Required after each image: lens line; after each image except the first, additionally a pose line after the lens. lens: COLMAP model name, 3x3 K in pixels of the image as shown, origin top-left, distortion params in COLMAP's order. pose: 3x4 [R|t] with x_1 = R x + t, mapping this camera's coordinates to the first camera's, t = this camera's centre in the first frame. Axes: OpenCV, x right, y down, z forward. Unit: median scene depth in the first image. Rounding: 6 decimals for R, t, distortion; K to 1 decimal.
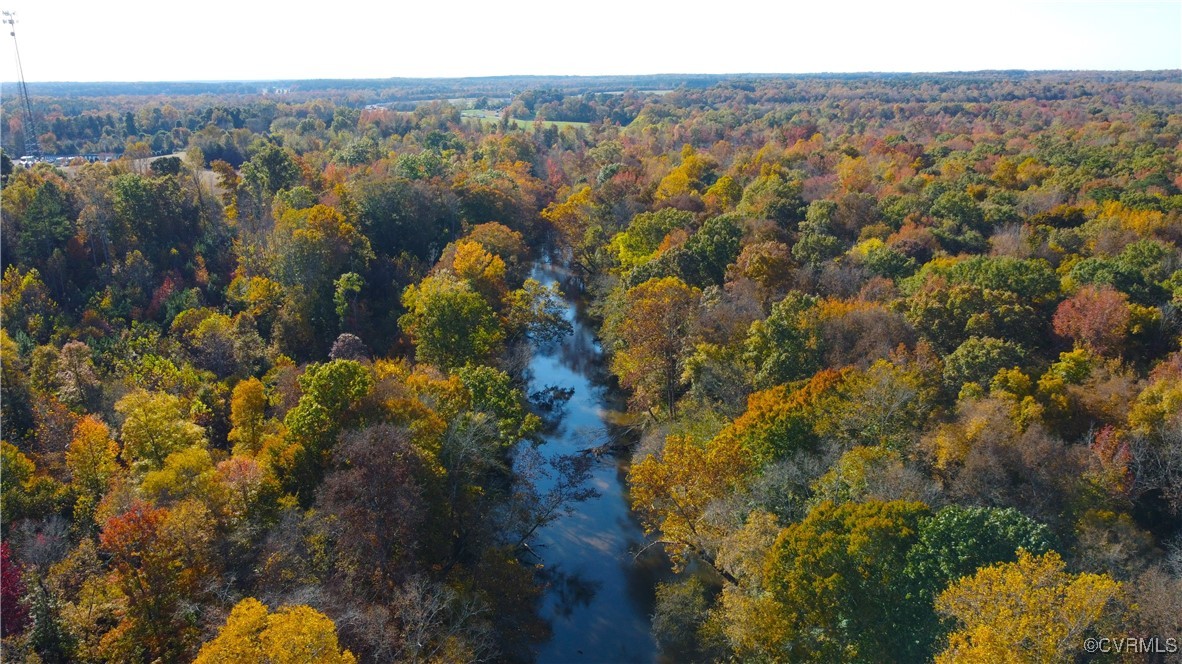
lens RADIAL K [[892.5, 0, 591.0], [0, 892.5, 335.0], [0, 0, 1]] dist [-0.005461, -0.003983]
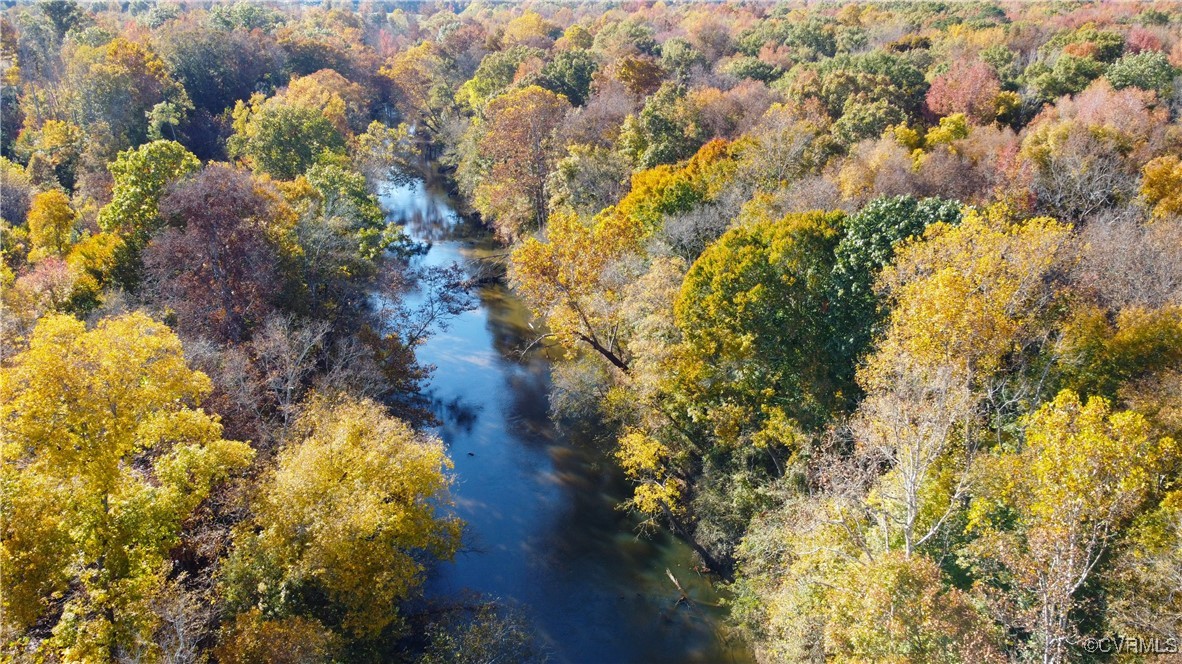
lens RADIAL K [[892.5, 0, 591.0], [0, 892.5, 335.0], [0, 0, 1]] dist [-0.005461, -0.003983]
pose [[0.983593, -0.073845, 0.164594, -0.025142], [0.057840, 0.993305, 0.100003, 0.115097], [-0.170877, -0.088842, 0.981279, 0.069613]]
